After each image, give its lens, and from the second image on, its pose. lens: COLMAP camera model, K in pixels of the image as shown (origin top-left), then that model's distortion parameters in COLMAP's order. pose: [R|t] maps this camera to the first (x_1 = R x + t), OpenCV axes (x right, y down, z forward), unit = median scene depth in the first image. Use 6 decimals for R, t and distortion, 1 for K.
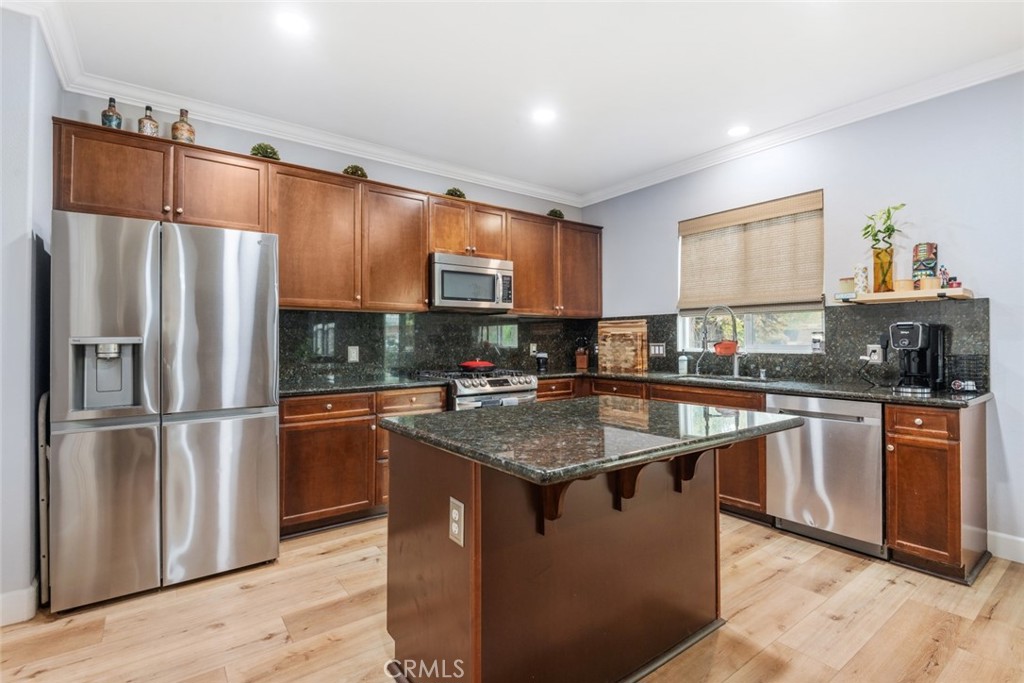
lens RADIAL K [[490.2, 0, 516.8], [0, 490.2, 334.9], [0, 0, 1]] dist [0.010192, -0.004012]
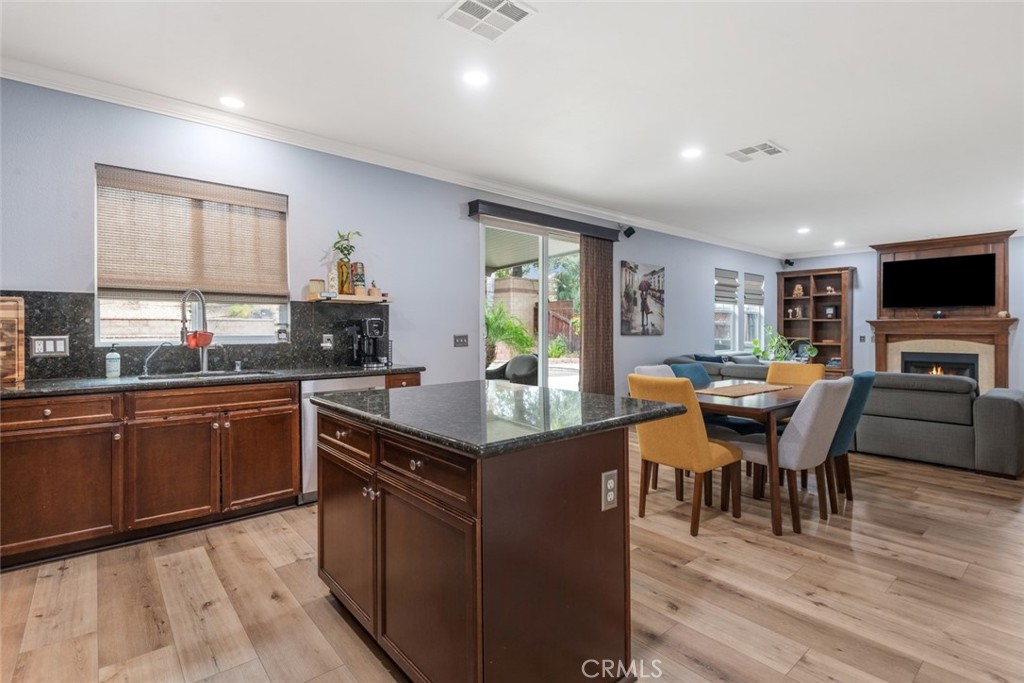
lens RADIAL K [[490.2, 0, 518.1], [0, 490.2, 335.9], [0, 0, 1]] dist [0.010192, -0.004012]
pose [[-0.086184, -0.010114, 0.996228, -0.475237], [-0.009932, 0.999908, 0.009292, 0.005772], [-0.996230, -0.009093, -0.086276, 0.505812]]
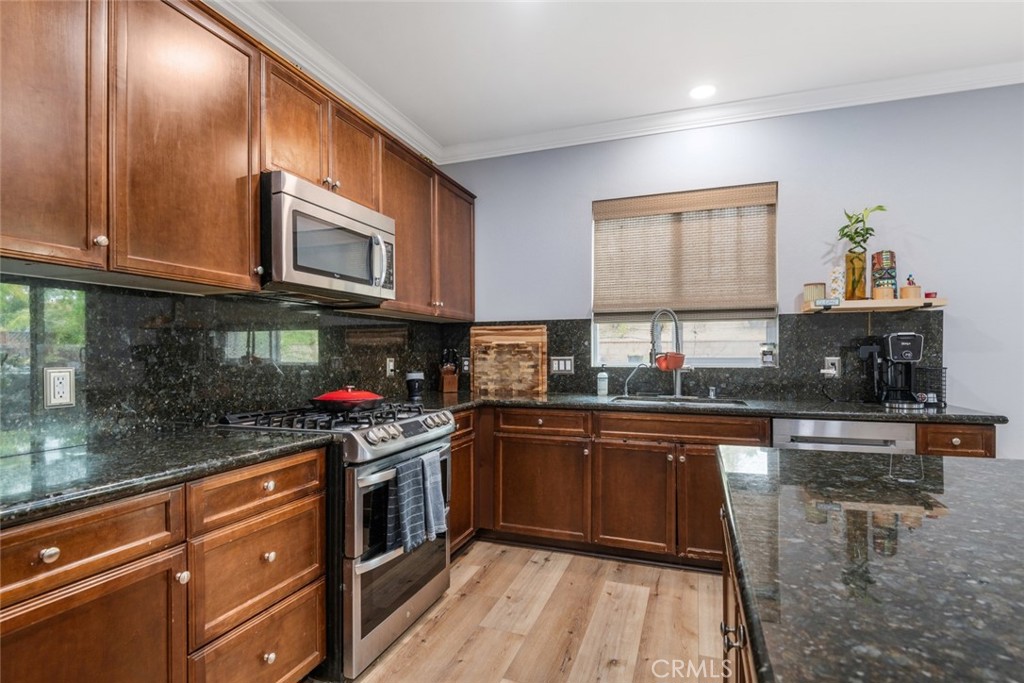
lens RADIAL K [[505.3, 0, 511.3], [0, 505.3, 357.2], [0, 0, 1]] dist [0.011387, -0.001227]
pose [[0.827744, -0.004976, 0.561084, -0.255725], [-0.005147, 0.999851, 0.016460, 0.006021], [-0.561082, -0.016513, 0.827596, 0.447653]]
